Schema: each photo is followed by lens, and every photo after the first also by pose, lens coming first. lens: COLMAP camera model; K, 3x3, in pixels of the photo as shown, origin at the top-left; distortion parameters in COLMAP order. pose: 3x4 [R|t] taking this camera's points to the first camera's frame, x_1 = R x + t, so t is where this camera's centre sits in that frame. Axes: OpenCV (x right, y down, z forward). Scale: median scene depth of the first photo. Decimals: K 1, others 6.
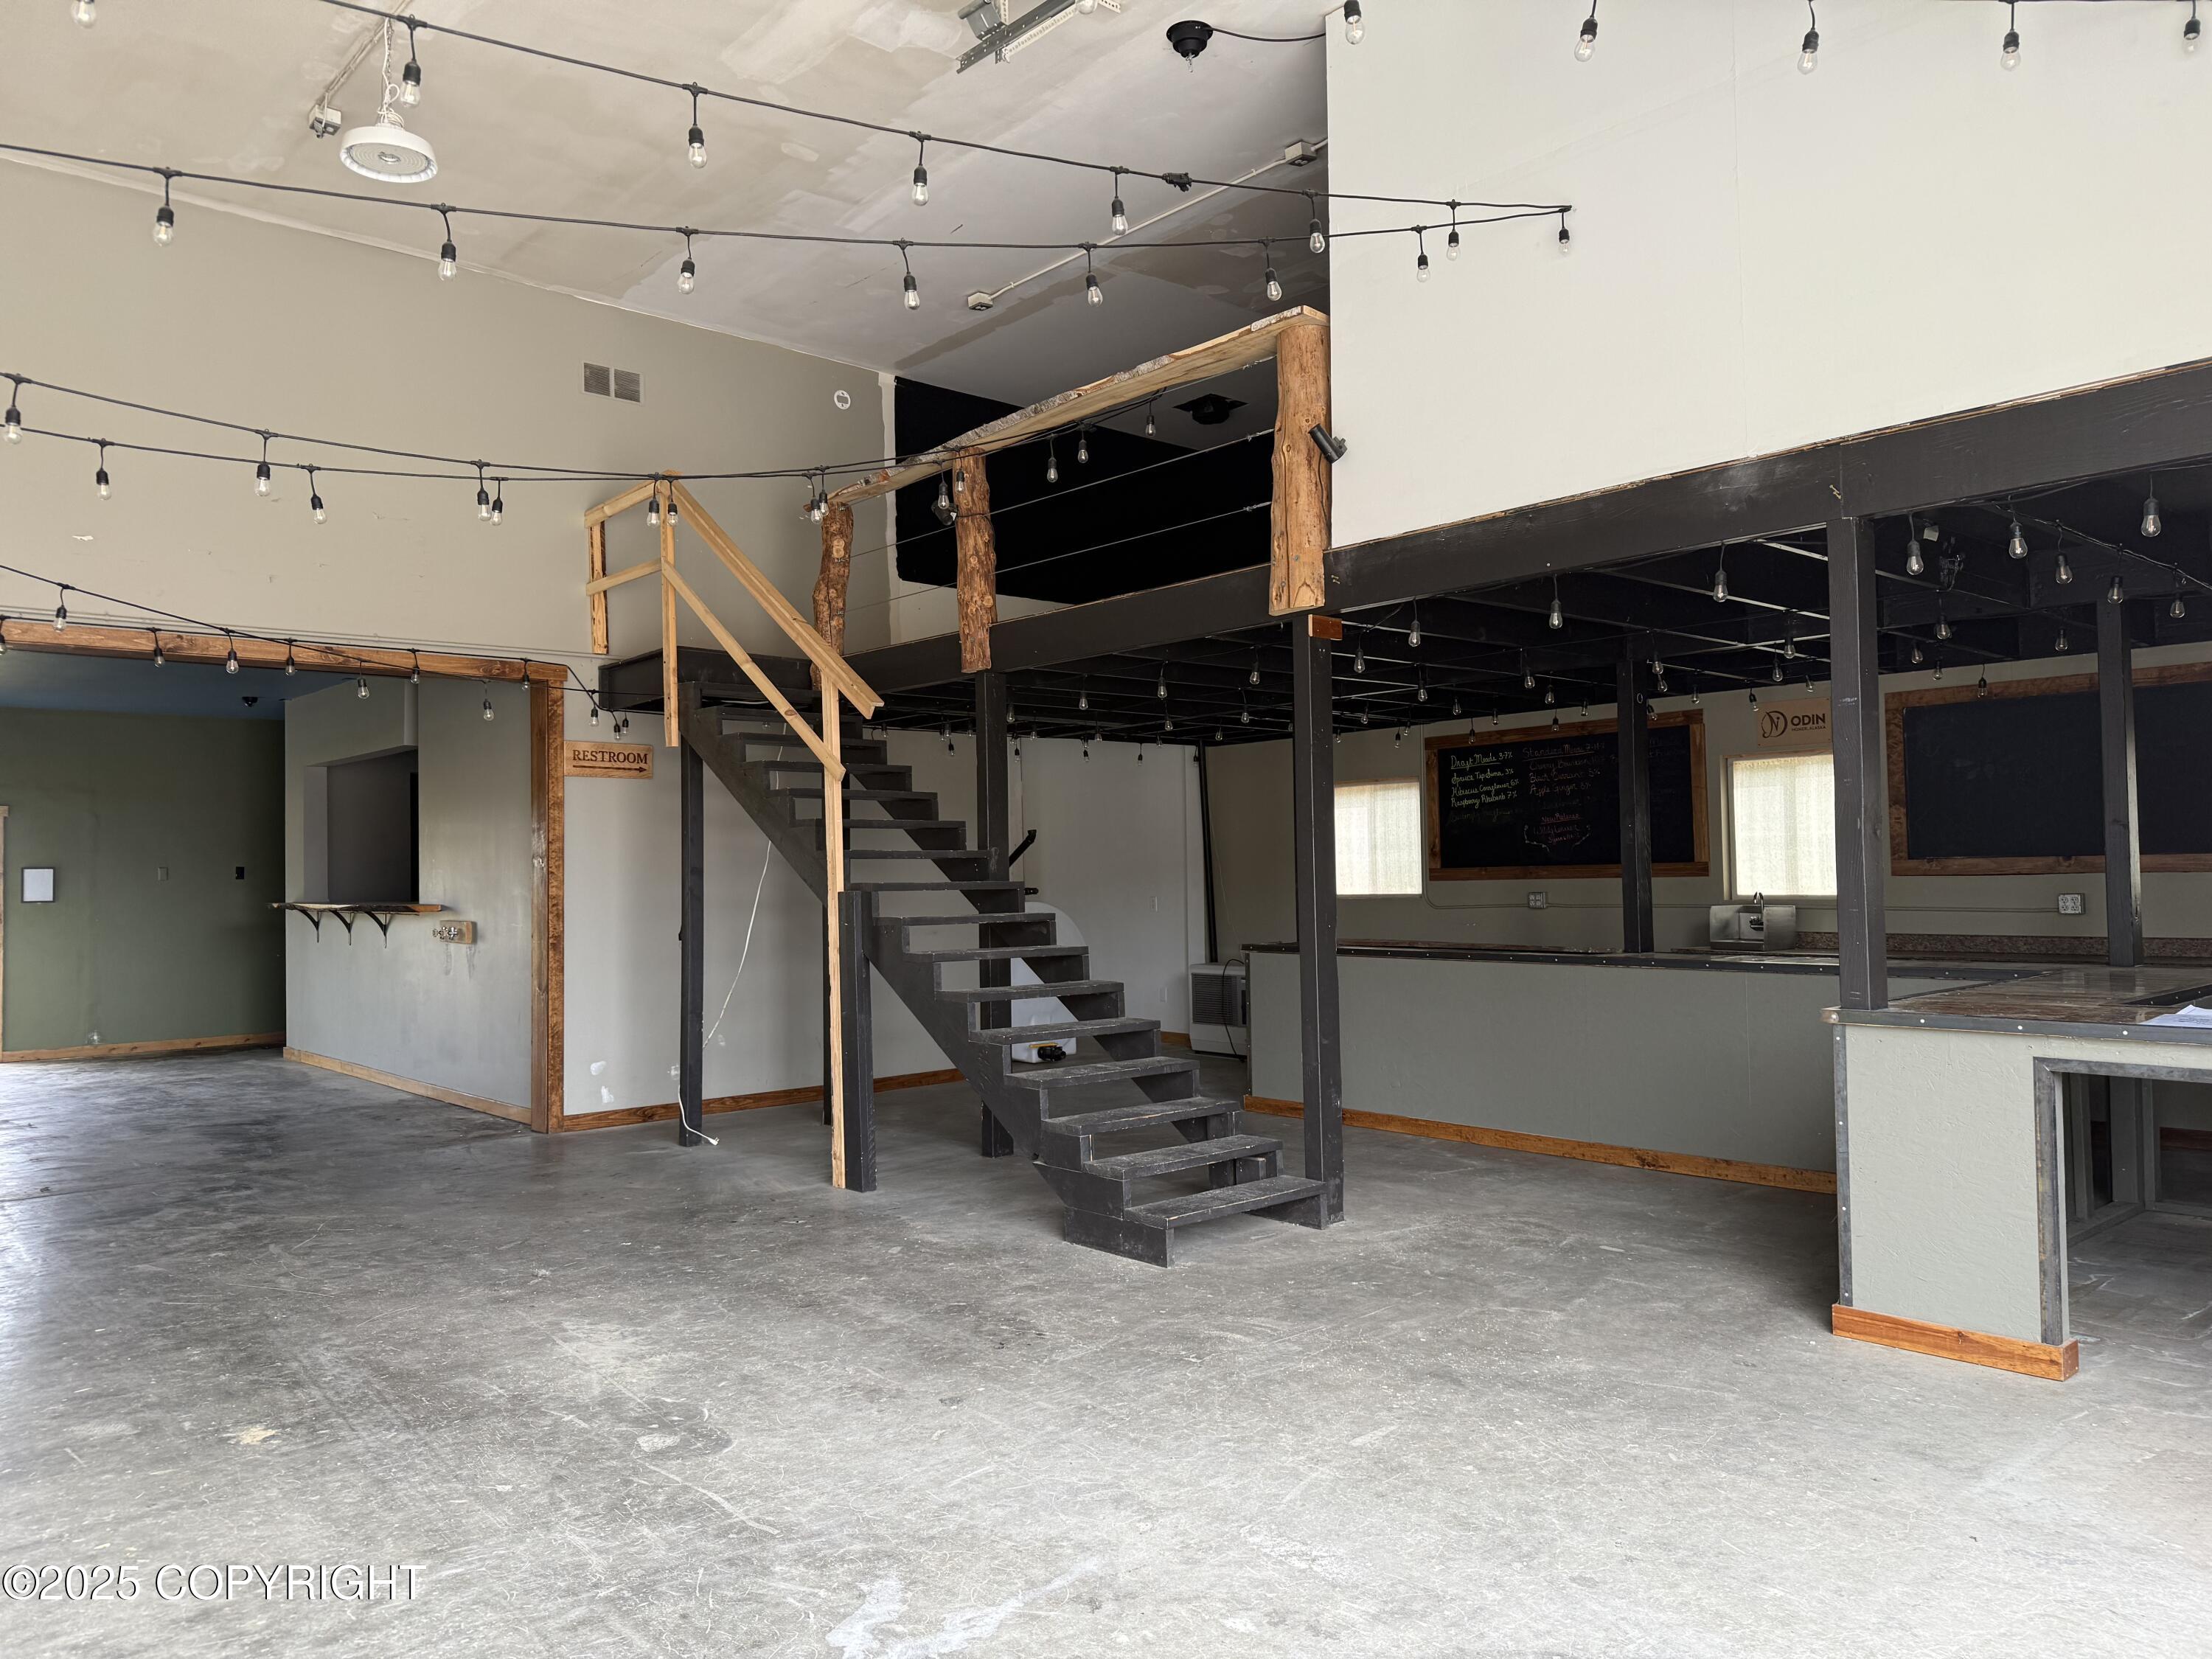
lens RADIAL K [[1539.4, 0, 1087.3], [0, 1539.4, 823.7], [0, 0, 1]] dist [0.178171, -0.300262]
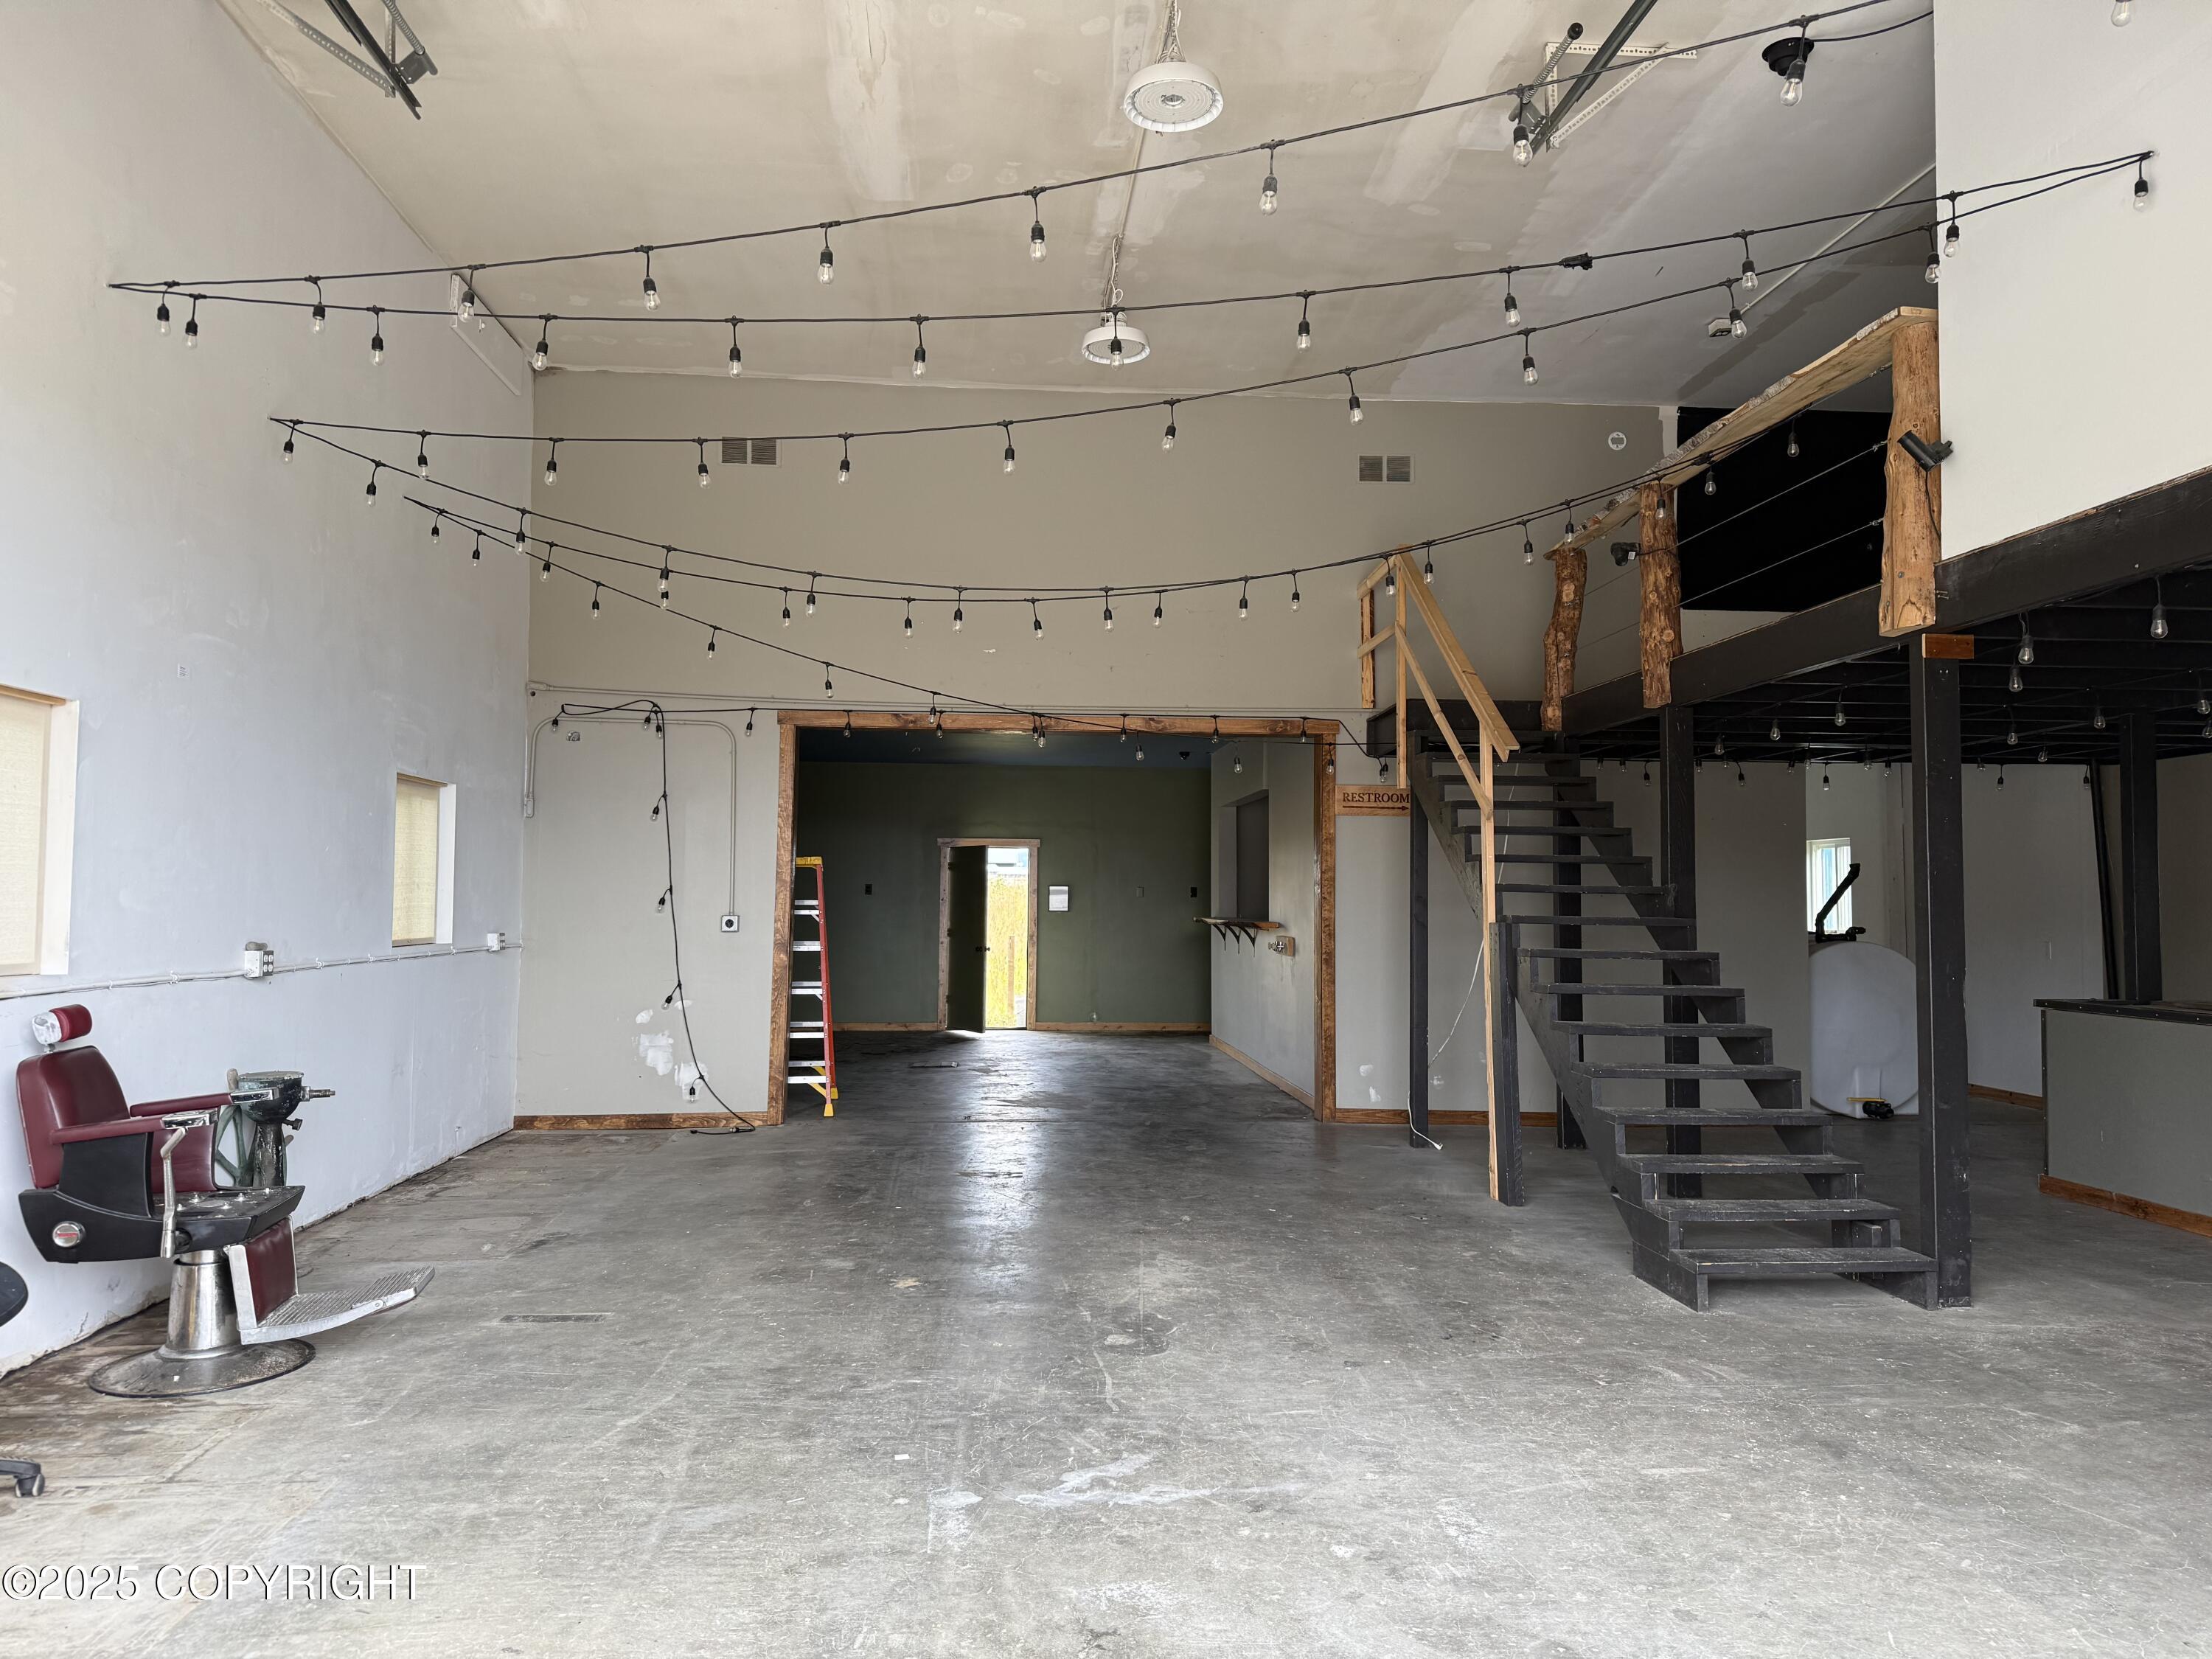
lens RADIAL K [[1547.8, 0, 1110.4], [0, 1547.8, 826.0], [0, 0, 1]] dist [0.083494, -0.097074]
pose [[0.798020, -0.008017, -0.602577, 0.320922], [-0.000196, 0.999908, -0.013562, -0.009781], [0.602631, 0.010941, 0.797945, -0.023492]]
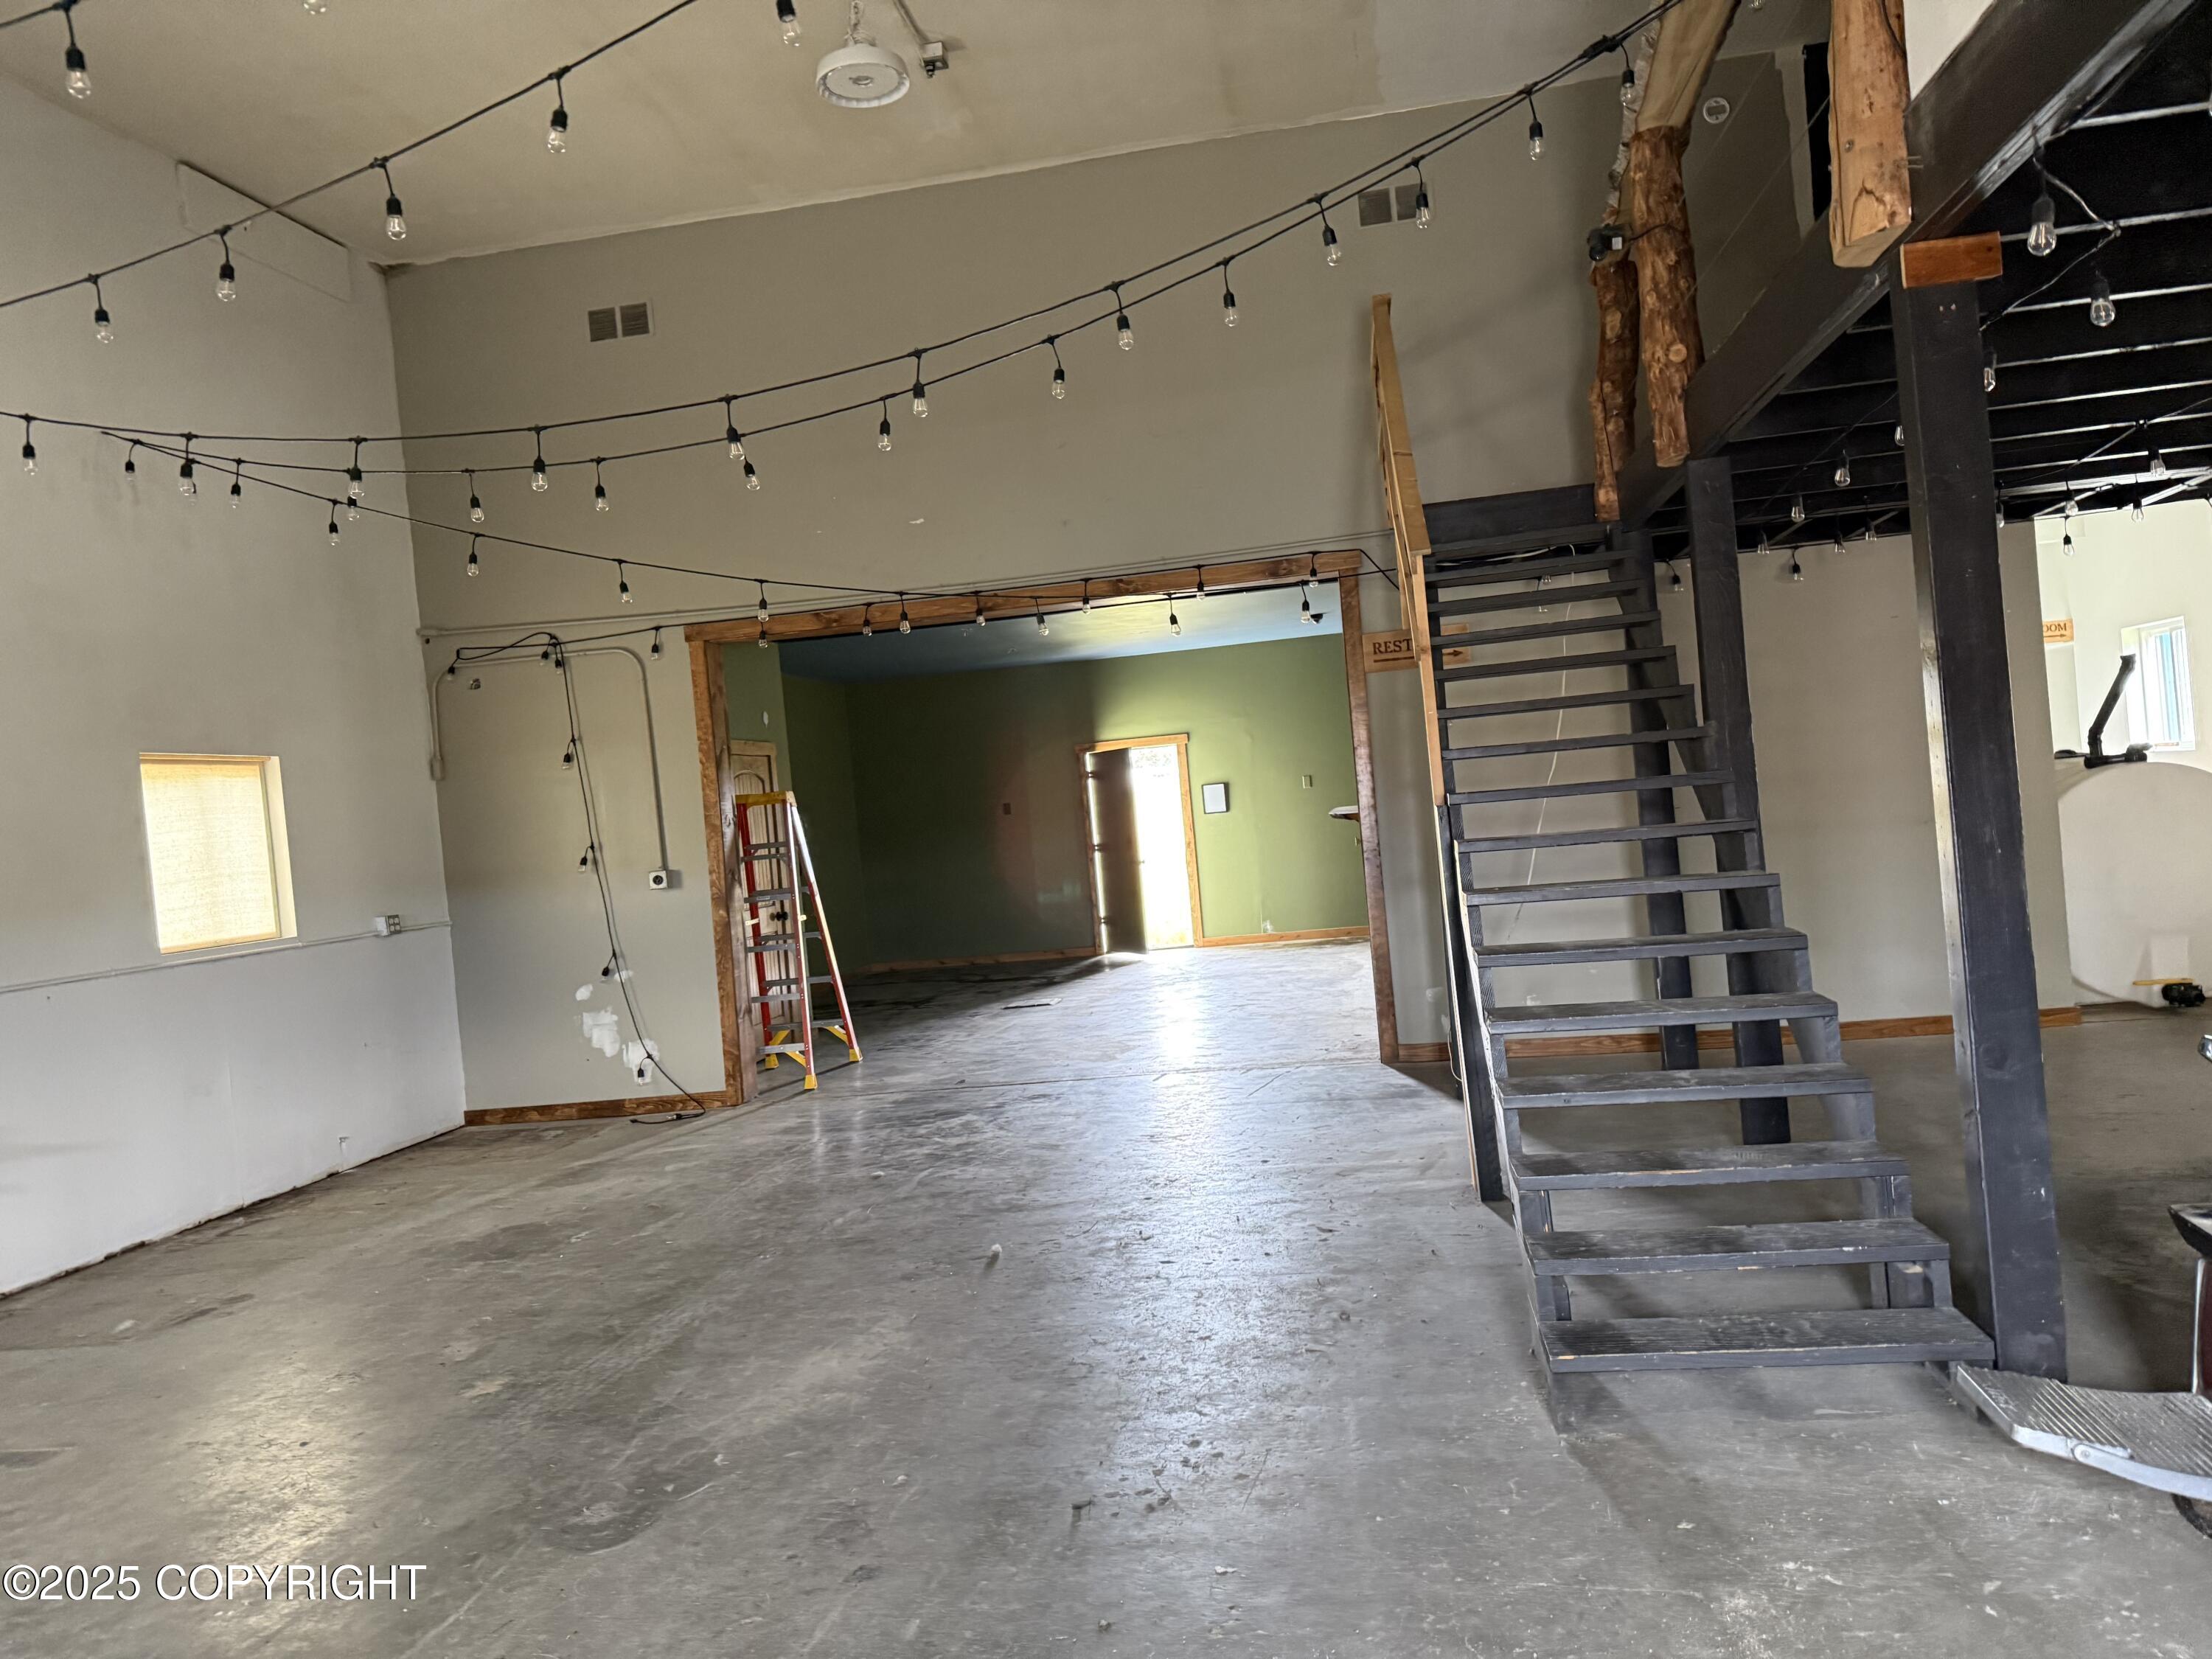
lens RADIAL K [[1552.2, 0, 1119.8], [0, 1552.2, 833.4], [0, 0, 1]] dist [0.069300, -0.103195]
pose [[0.635957, -0.030999, -0.771101, 0.375955], [0.105568, 0.993294, 0.047134, 0.005895], [0.764470, -0.111379, 0.634965, 0.456144]]
